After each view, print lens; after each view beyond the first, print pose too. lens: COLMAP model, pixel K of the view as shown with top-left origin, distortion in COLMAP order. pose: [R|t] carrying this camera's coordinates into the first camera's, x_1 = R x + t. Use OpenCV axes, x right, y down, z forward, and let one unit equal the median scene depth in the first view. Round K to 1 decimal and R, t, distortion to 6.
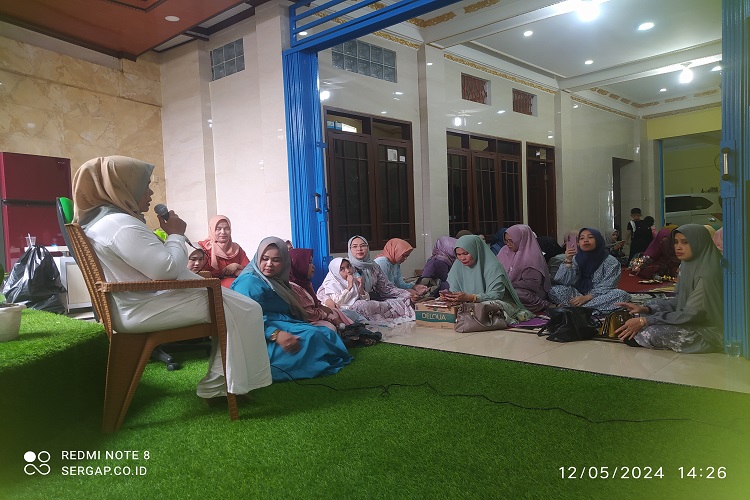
lens RADIAL K [[568.6, 0, 375.0], [0, 568.6, 250.0], [0, 0, 1]] dist [0.005308, -0.001894]
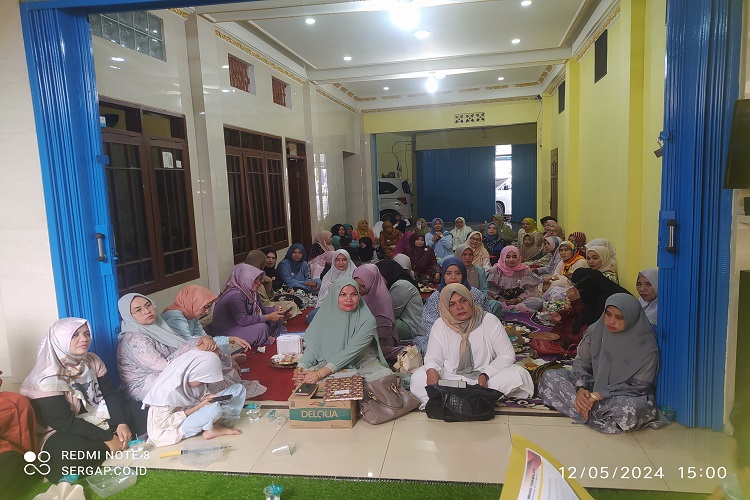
lens RADIAL K [[568.6, 0, 375.0], [0, 568.6, 250.0], [0, 0, 1]] dist [0.005308, -0.001894]
pose [[0.843783, -0.040865, 0.535126, -0.121535], [0.008762, 0.998013, 0.062399, -0.077406], [-0.536613, -0.047963, 0.842464, 0.177761]]
